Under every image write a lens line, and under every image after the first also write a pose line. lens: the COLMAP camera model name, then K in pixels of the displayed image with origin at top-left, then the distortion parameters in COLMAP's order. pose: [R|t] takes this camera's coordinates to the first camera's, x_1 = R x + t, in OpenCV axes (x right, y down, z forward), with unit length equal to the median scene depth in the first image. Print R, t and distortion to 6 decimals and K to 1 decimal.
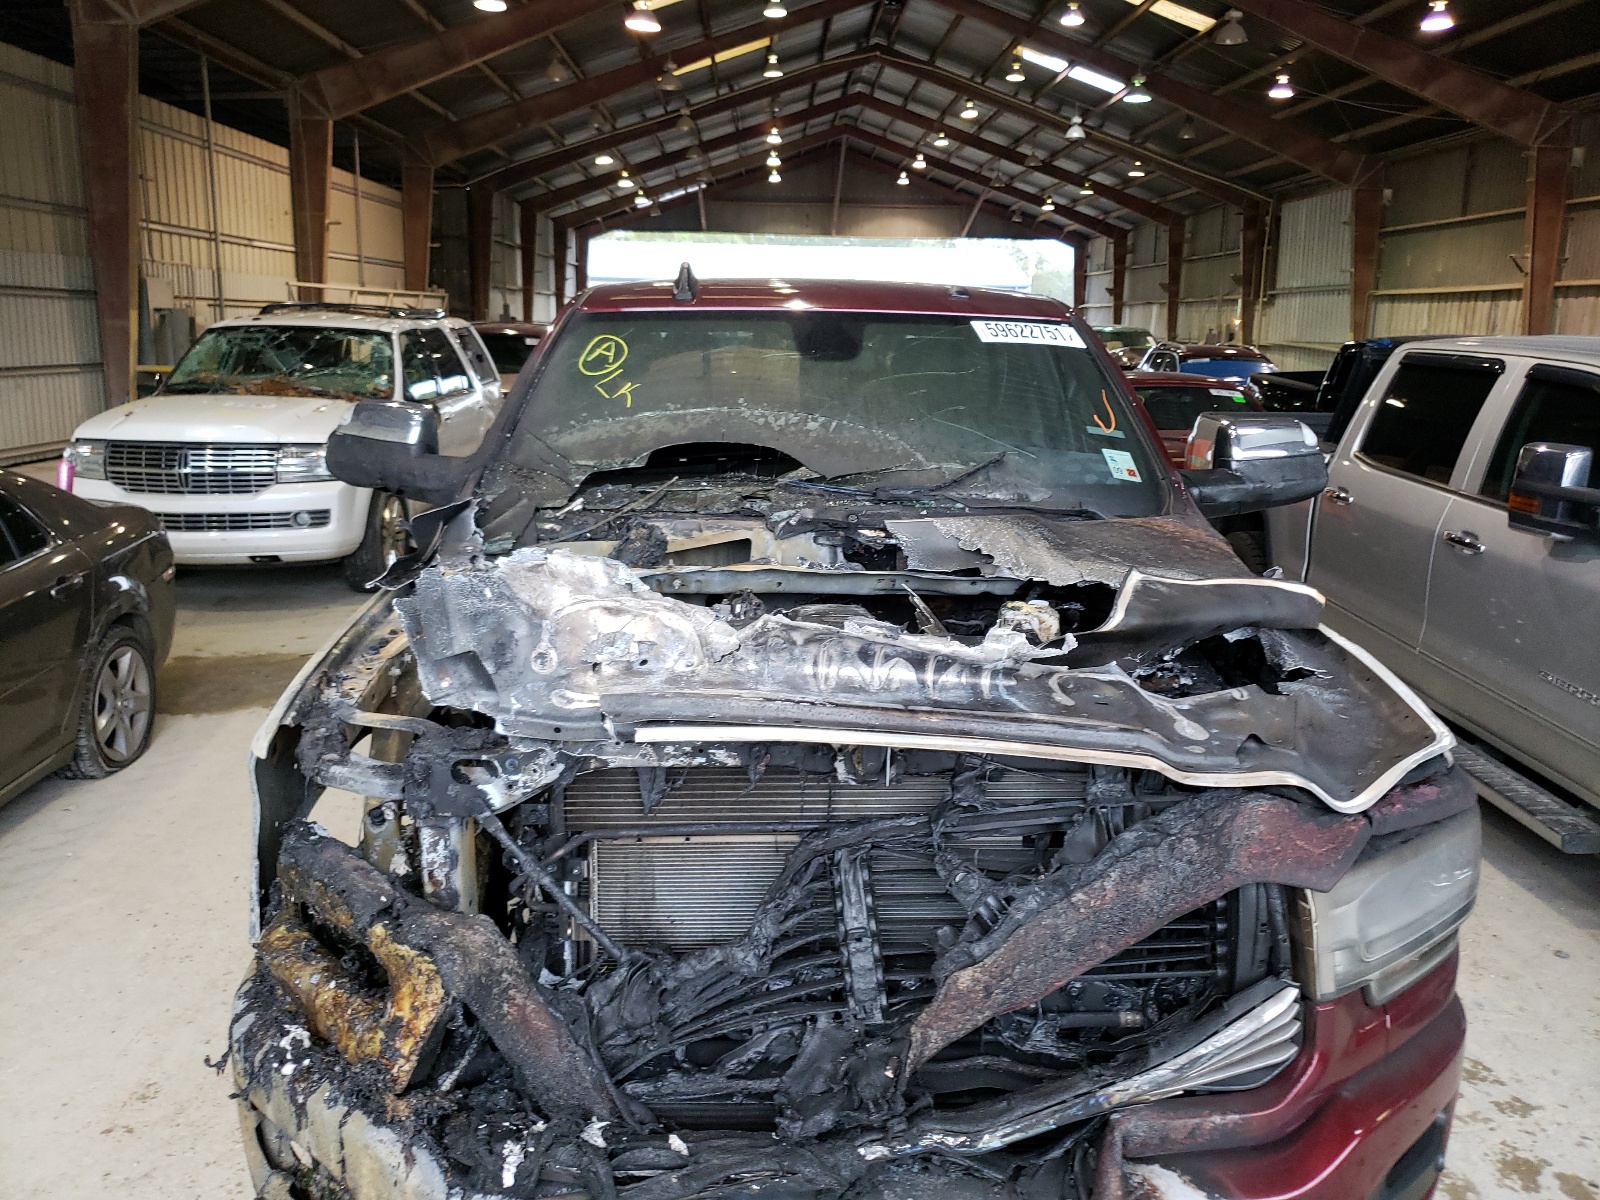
lens RADIAL K [[1263.4, 0, 815.1], [0, 1263.4, 557.5], [0, 0, 1]] dist [0.011904, 0.003316]
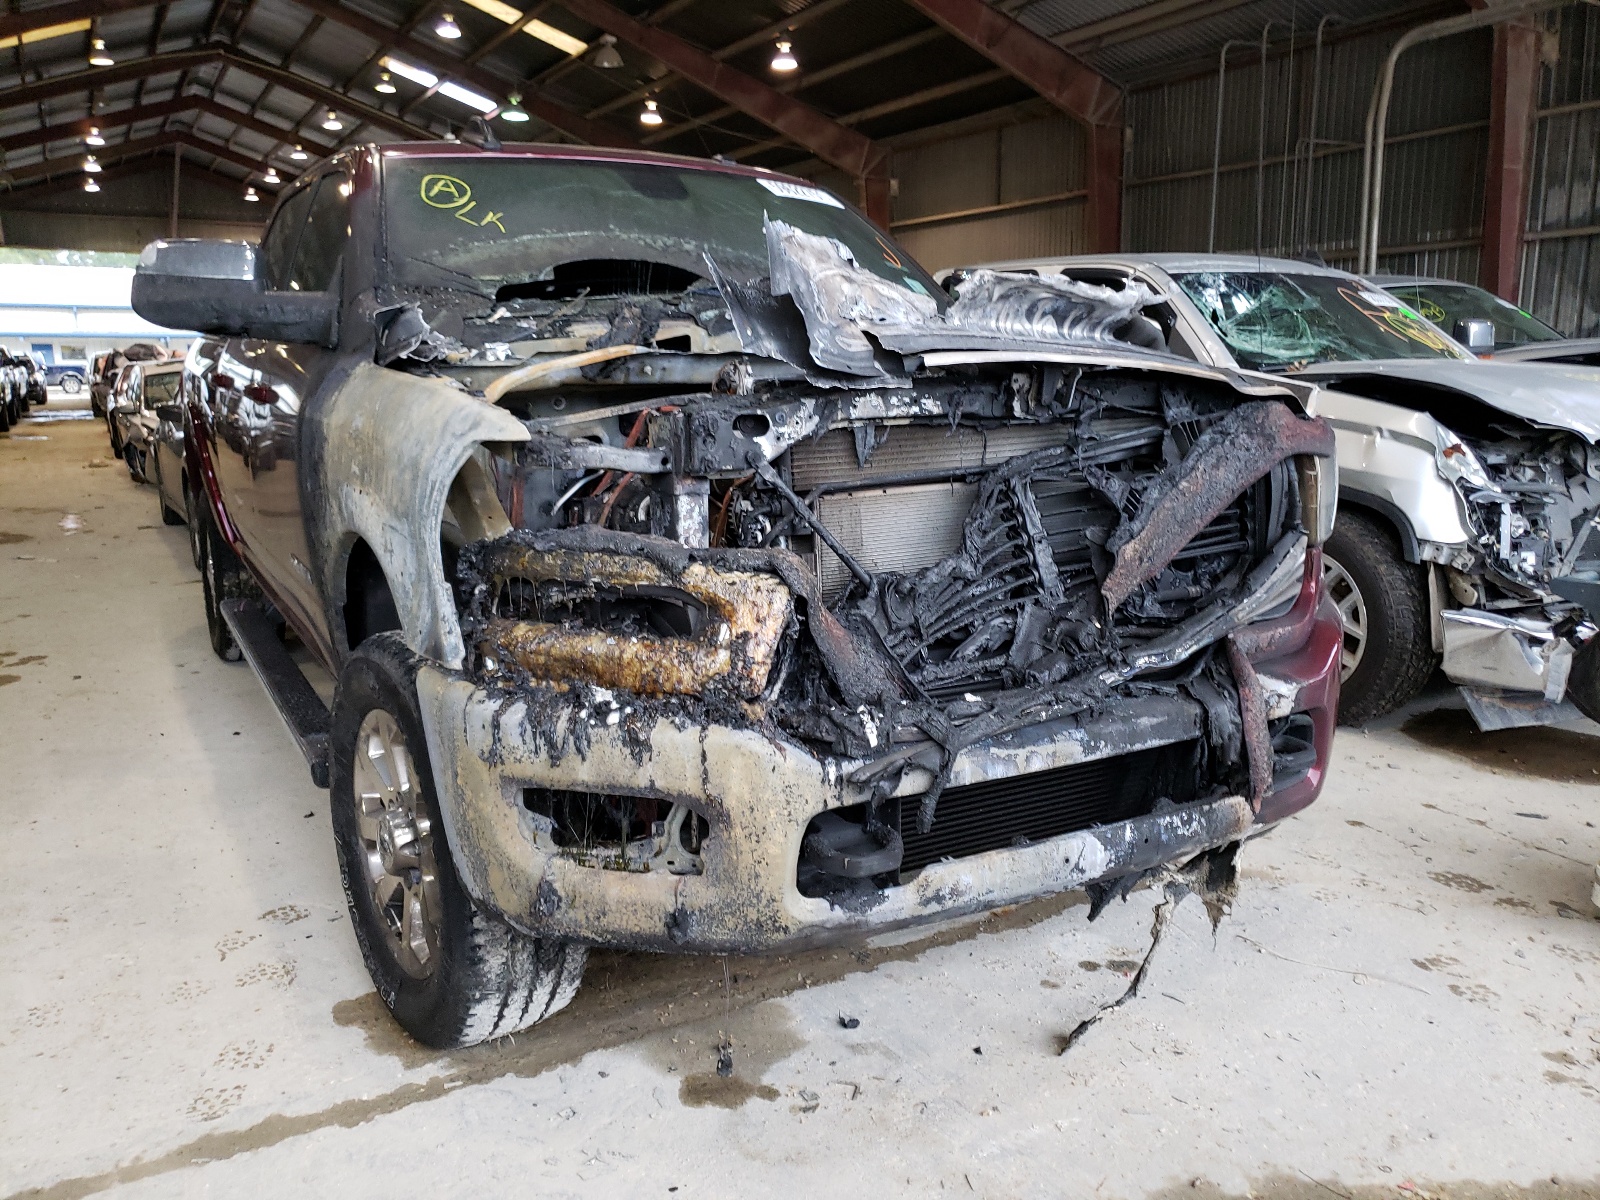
lens RADIAL K [[1246.7, 0, 792.9], [0, 1246.7, 567.2], [0, 0, 1]] dist [0.045754, -0.002049]
pose [[0.888602, -0.103738, 0.446795, -0.424544], [0.110462, 0.993819, 0.011056, 0.163029], [-0.445180, 0.039530, 0.894568, -0.003494]]
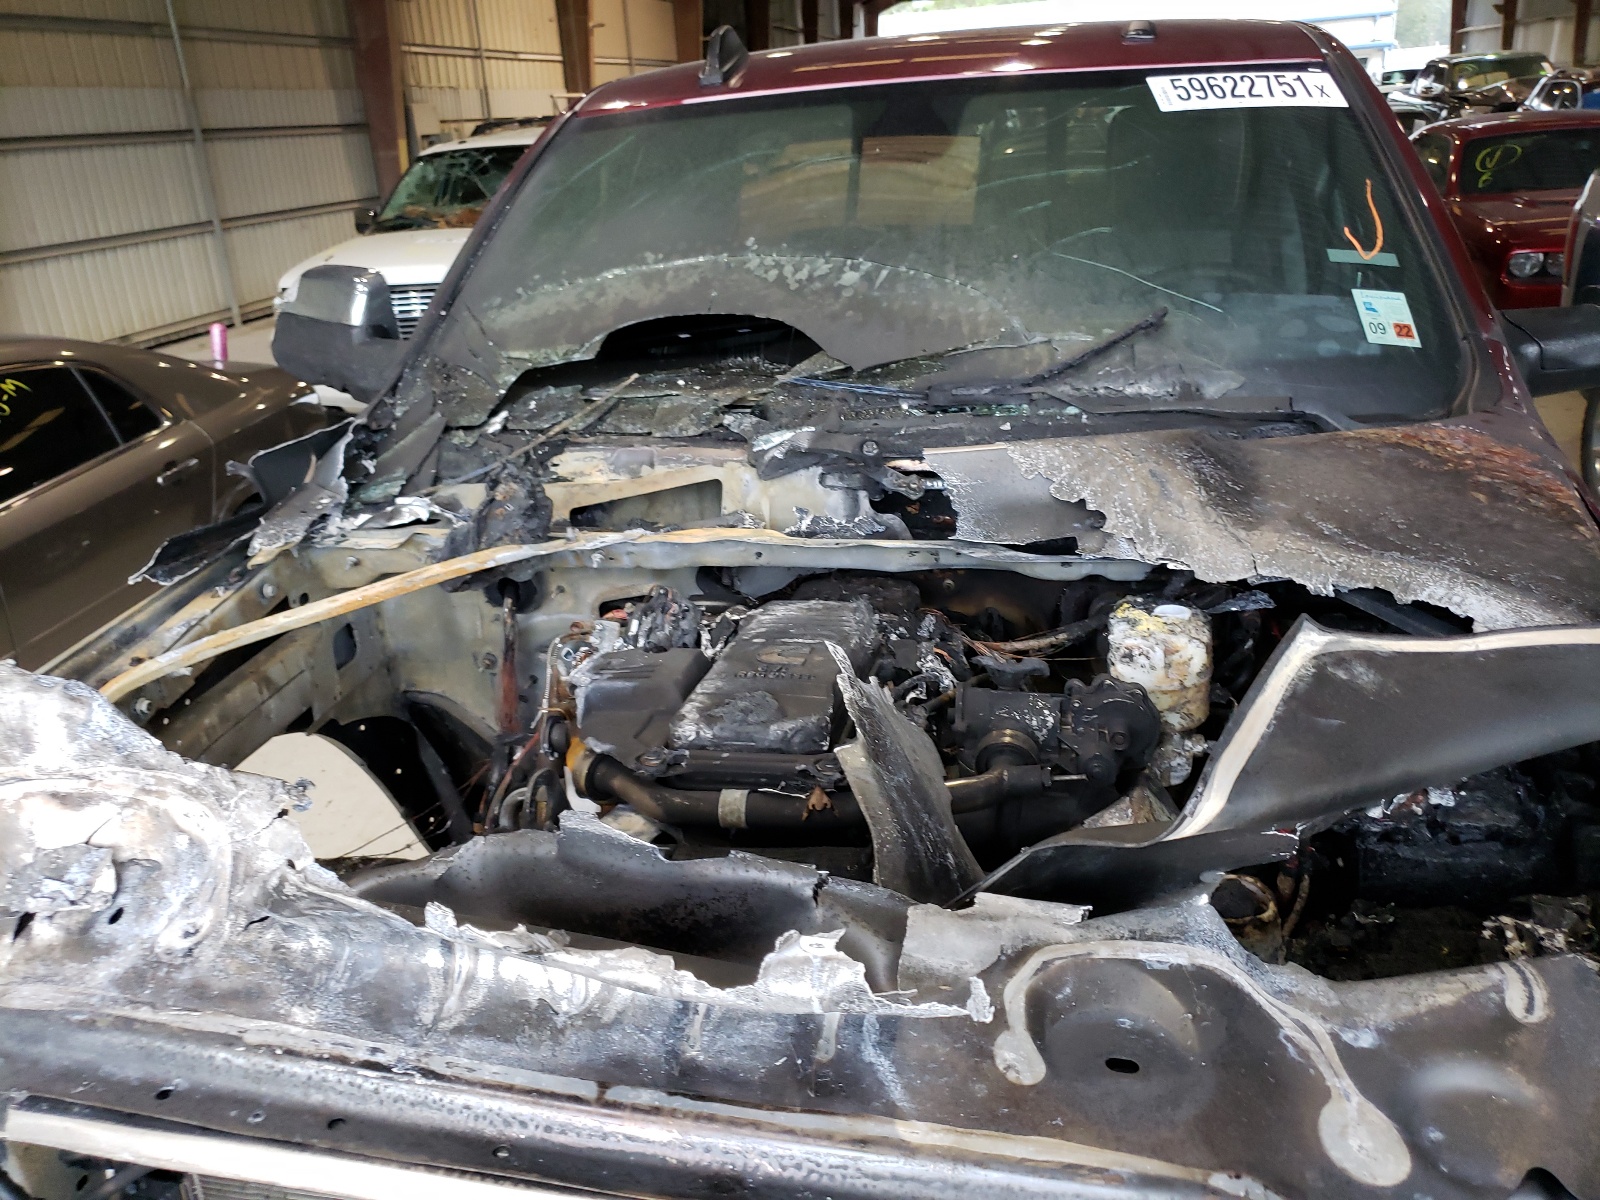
lens RADIAL K [[1282.9, 0, 793.2], [0, 1282.9, 574.6], [0, 0, 1]] dist [-0.050932, 0.094123]
pose [[0.964737, 0.005294, -0.263164, 0.134767], [0.040051, 0.985203, 0.166644, -0.064863], [0.260152, -0.171308, 0.950250, 0.356524]]
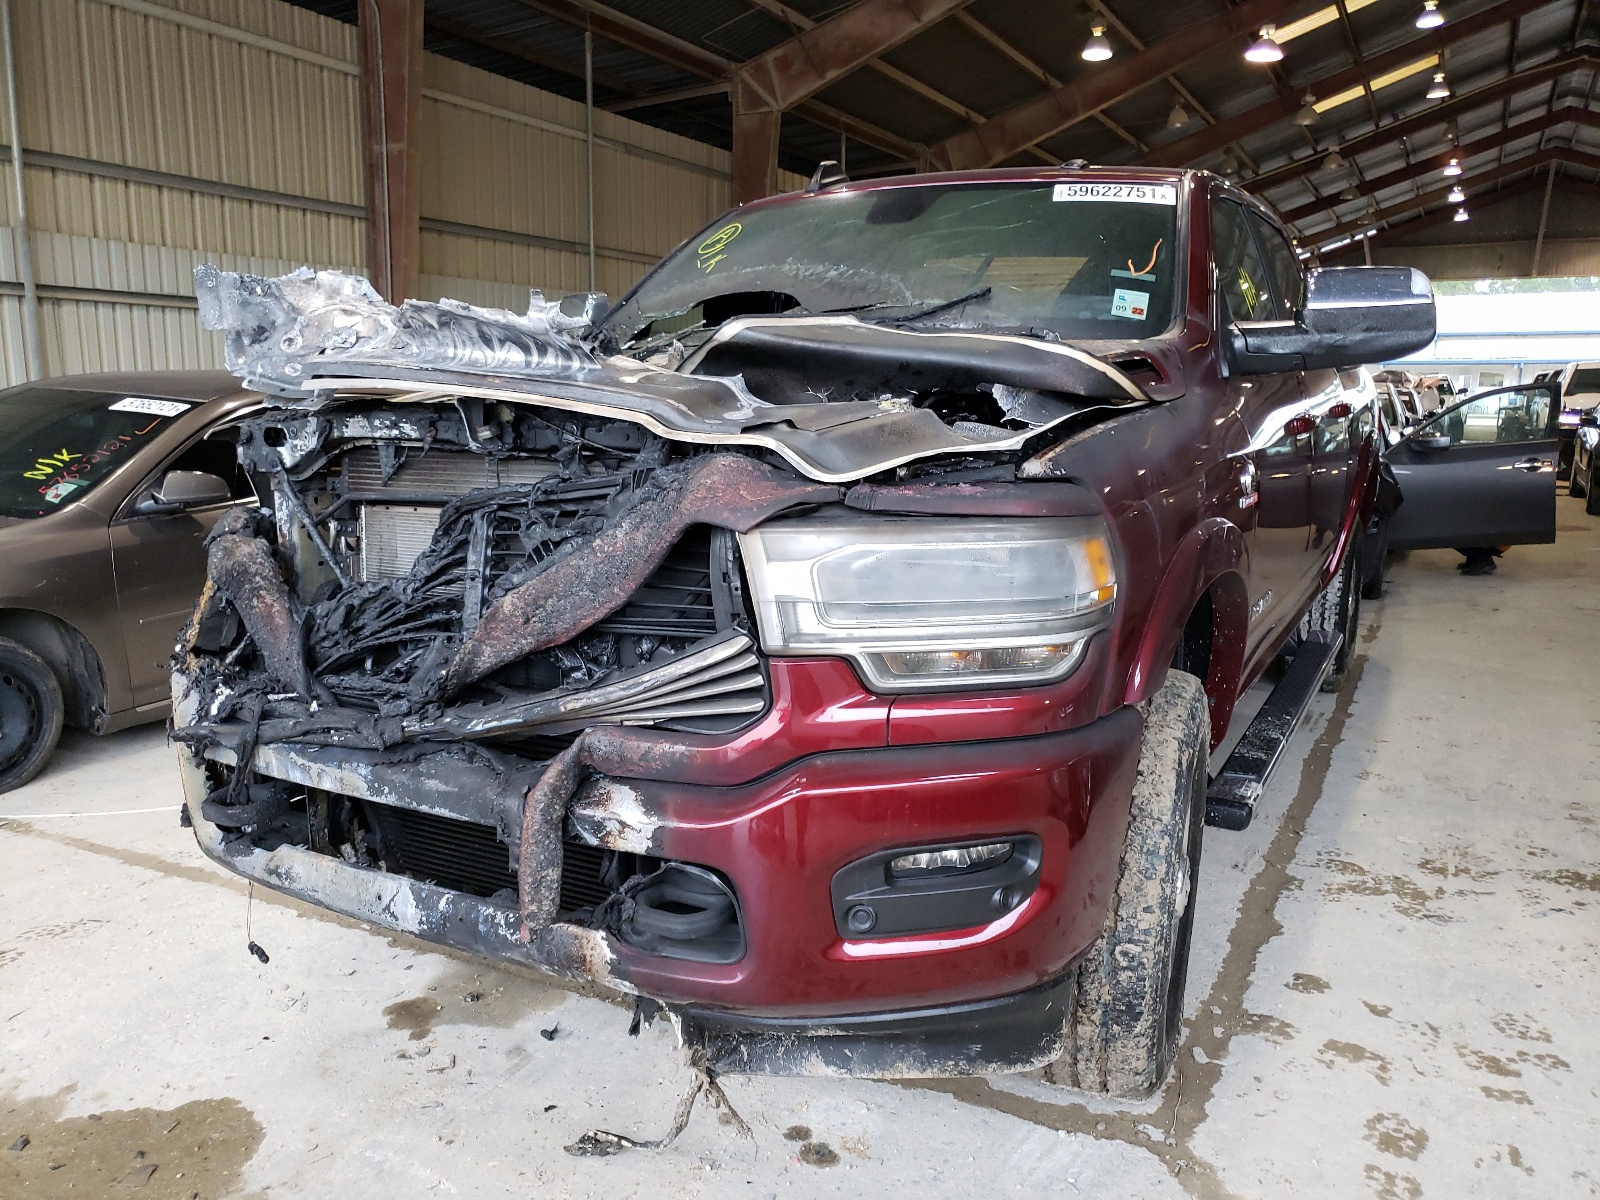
lens RADIAL K [[1254.2, 0, 800.0], [0, 1254.2, 600.0], [0, 0, 1]] dist [0.008583, 0.012585]
pose [[0.865735, 0.073945, -0.495010, 0.509504], [-0.083922, 0.996470, 0.002079, 0.166839], [0.493416, 0.039743, 0.868885, 0.067091]]
